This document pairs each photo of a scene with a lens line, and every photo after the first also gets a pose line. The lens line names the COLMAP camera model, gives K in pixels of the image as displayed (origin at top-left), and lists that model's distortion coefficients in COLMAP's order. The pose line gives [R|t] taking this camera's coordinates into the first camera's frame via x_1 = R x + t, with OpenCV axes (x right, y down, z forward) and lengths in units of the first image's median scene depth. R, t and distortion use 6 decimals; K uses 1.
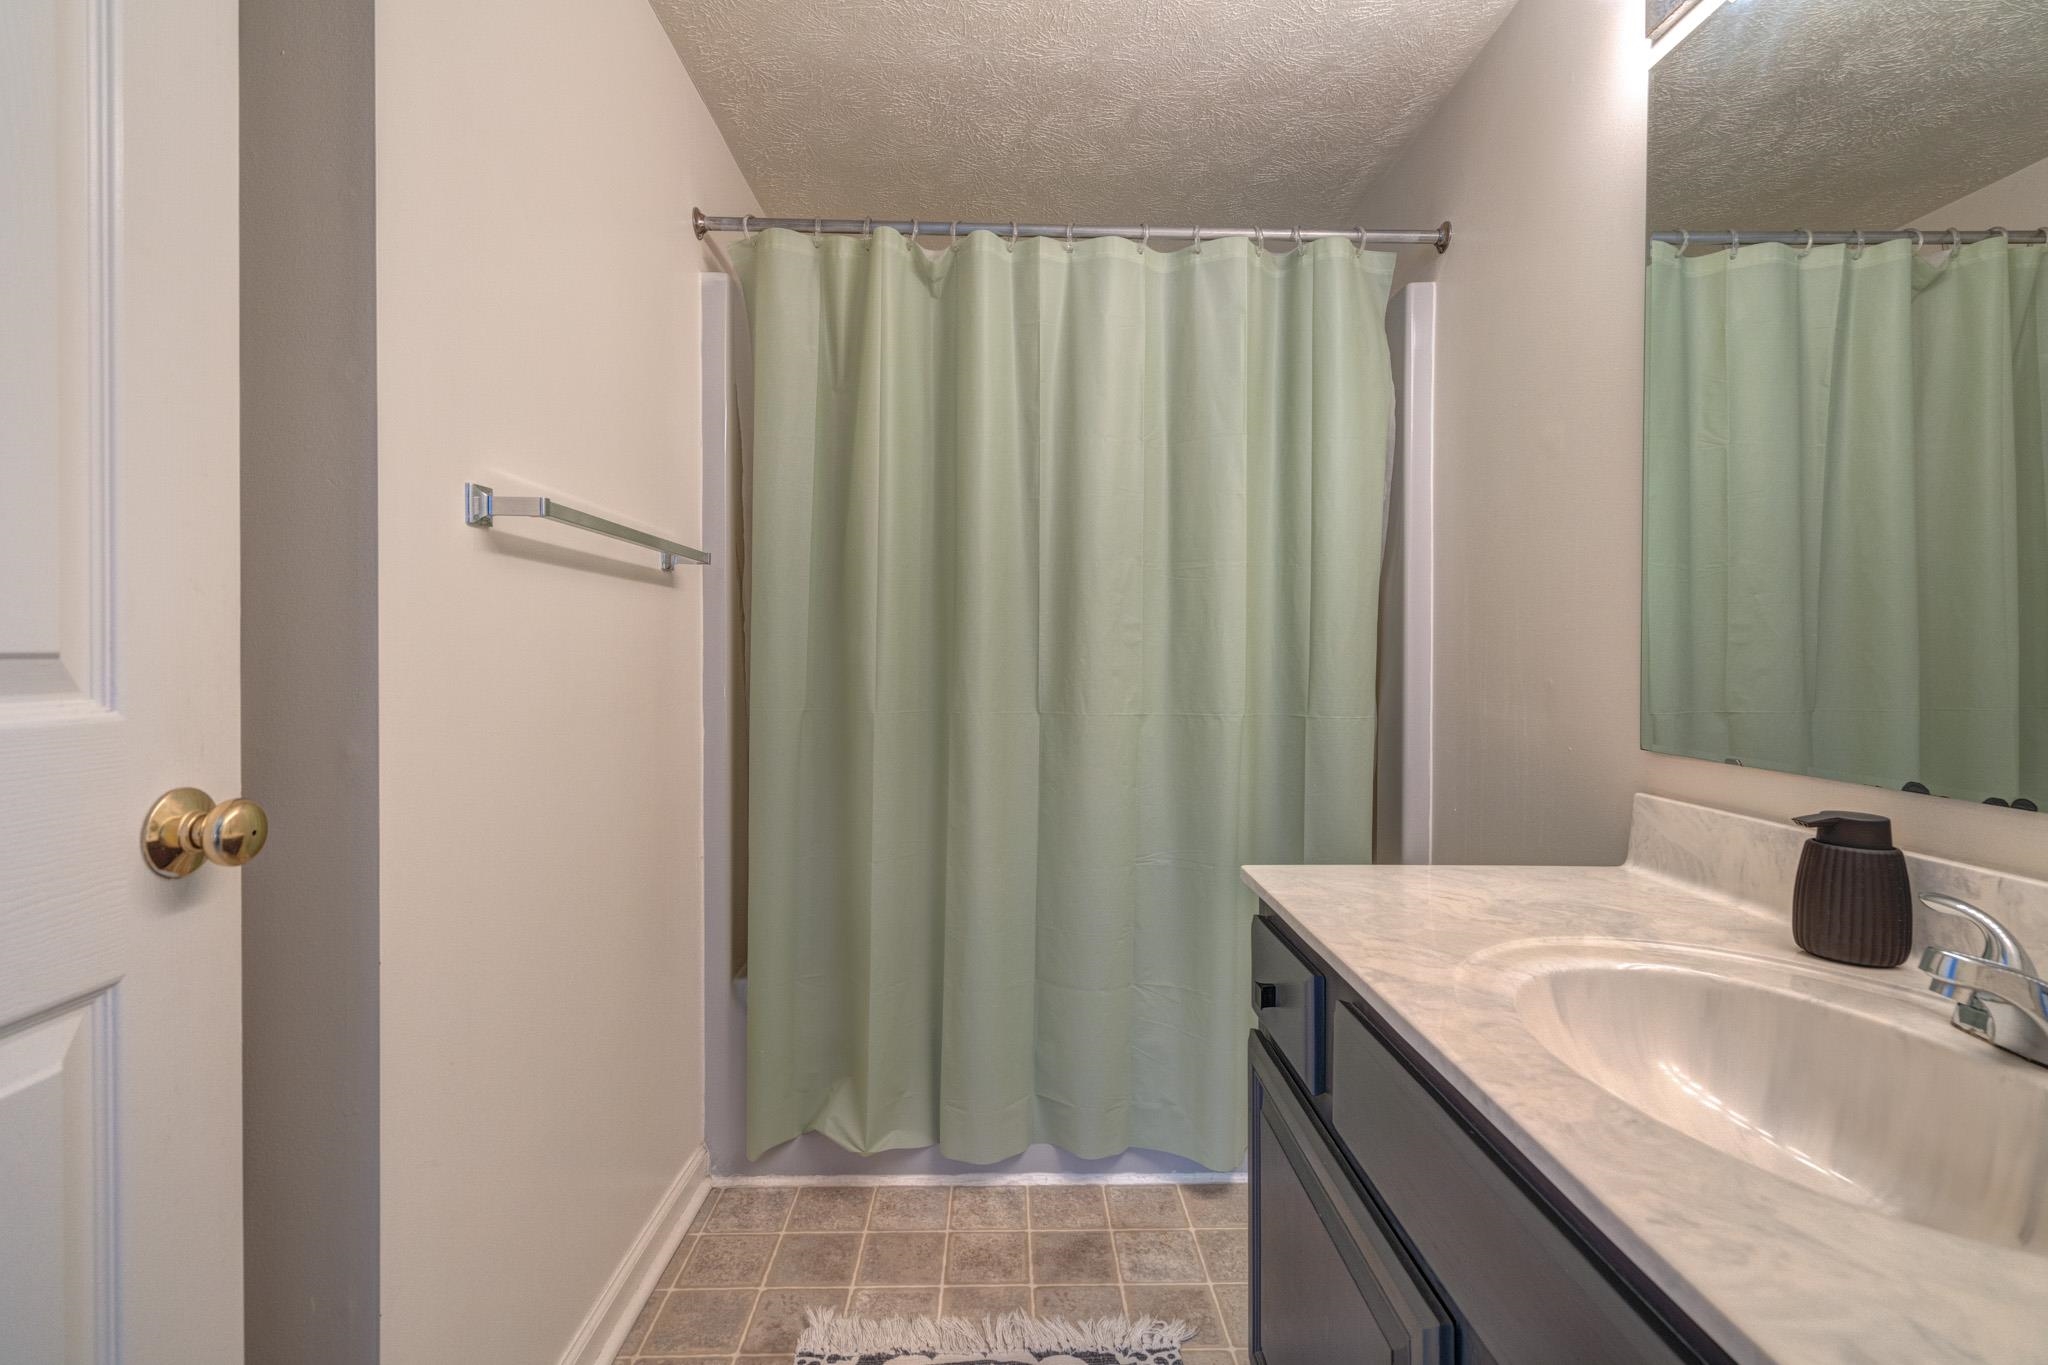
lens RADIAL K [[929.9, 0, 1035.4], [0, 929.9, 650.7], [0, 0, 1]] dist [-0.001056, 0.000692]
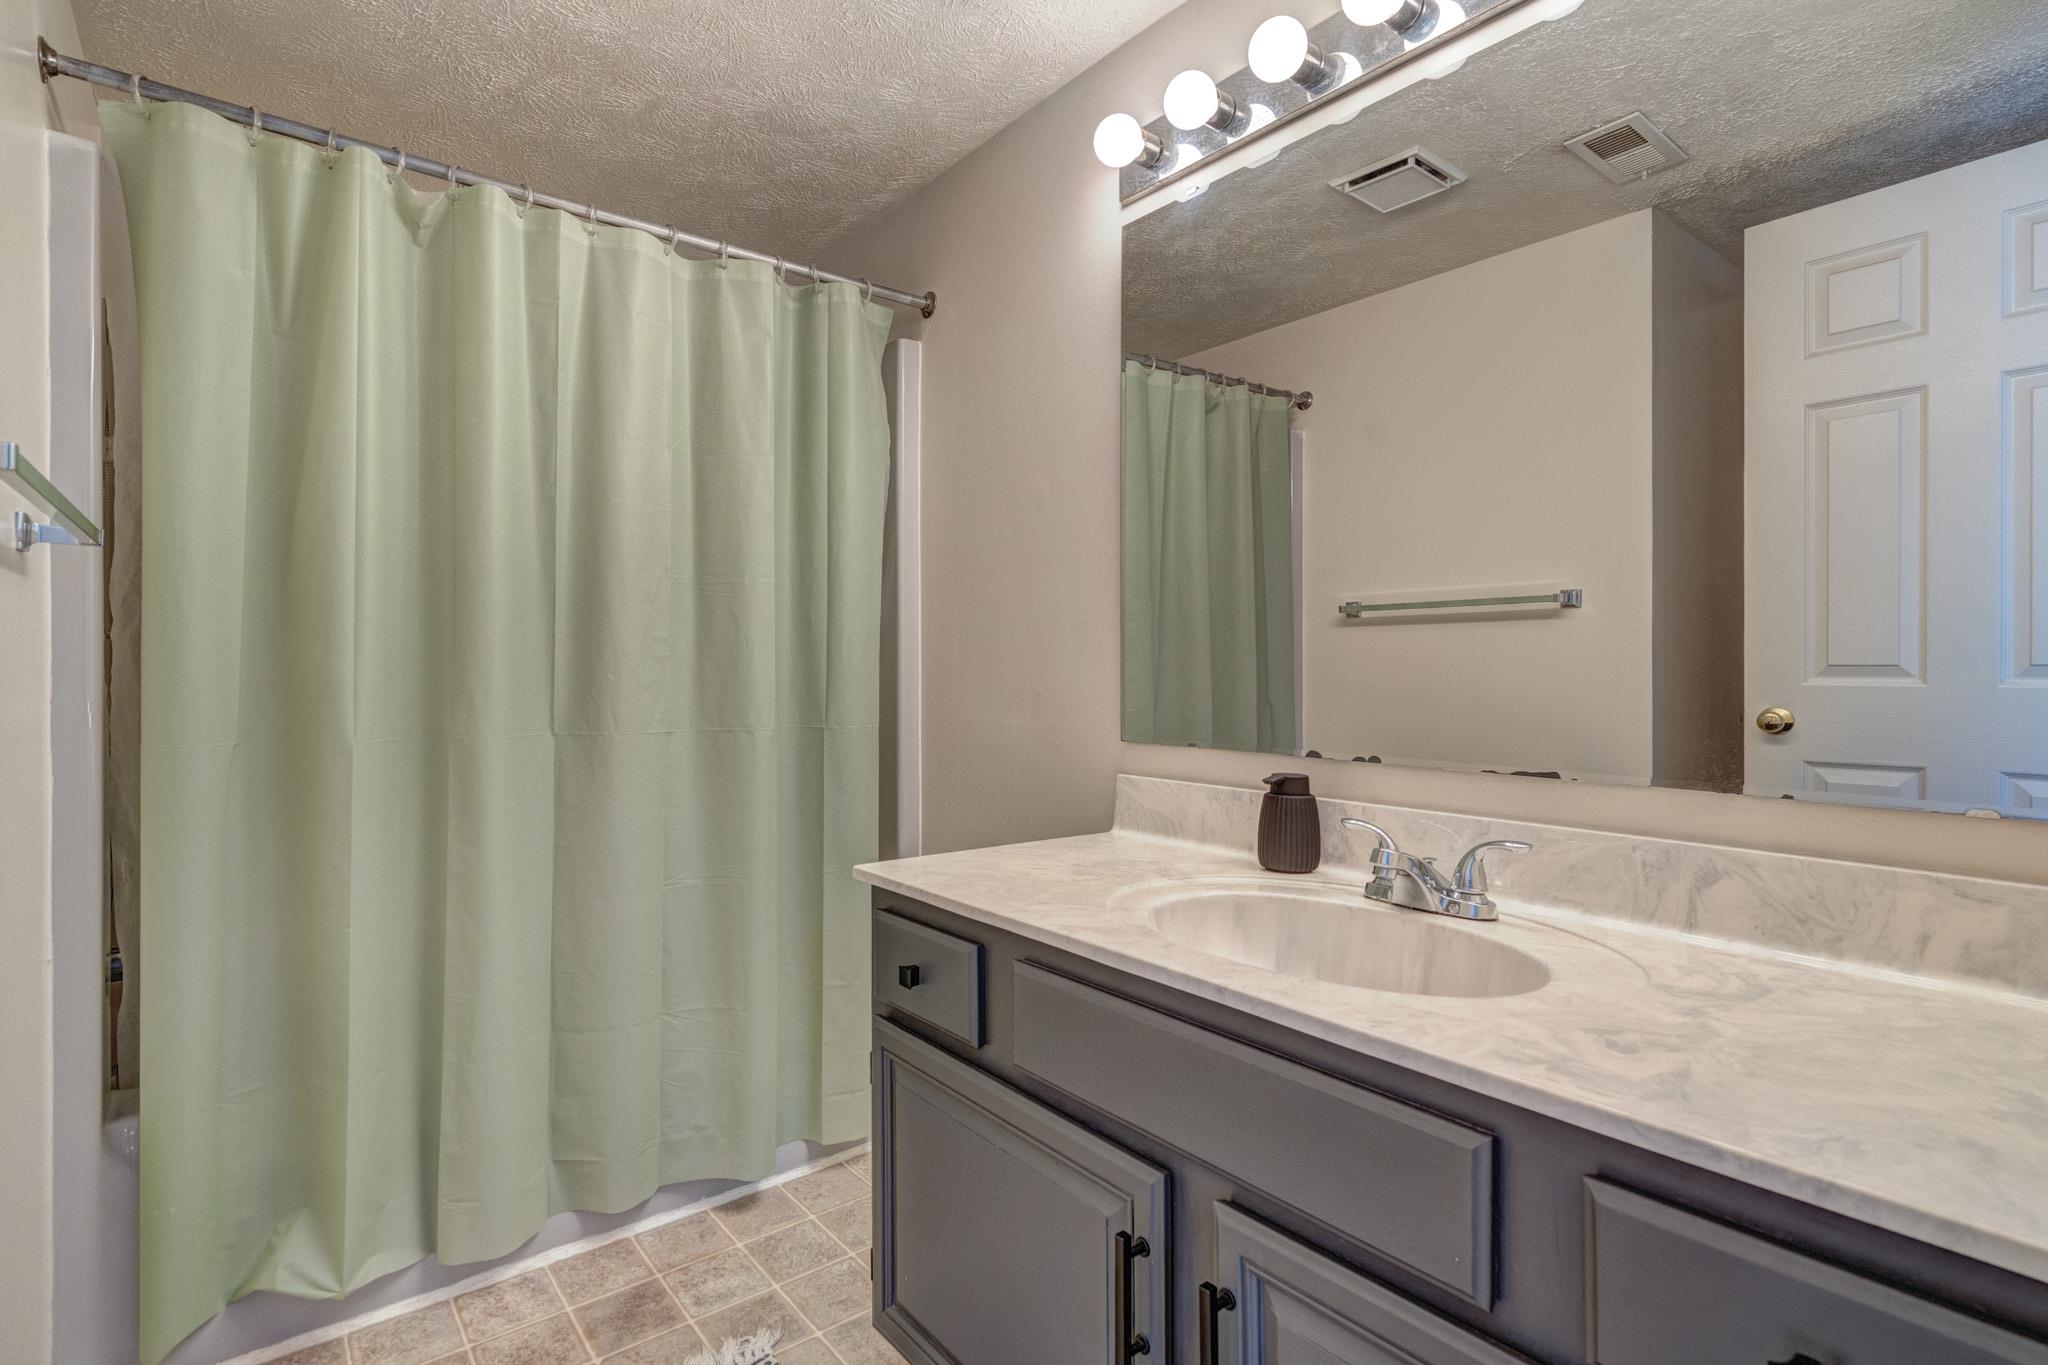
lens RADIAL K [[955.5, 0, 963.3], [0, 955.5, 651.9], [0, 0, 1]] dist [-0.001184, 0.001744]
pose [[0.820263, 0.006312, 0.571951, -0.204828], [0.000675, 0.999928, -0.012003, -0.002134], [-0.571986, 0.010231, 0.820200, 0.012856]]
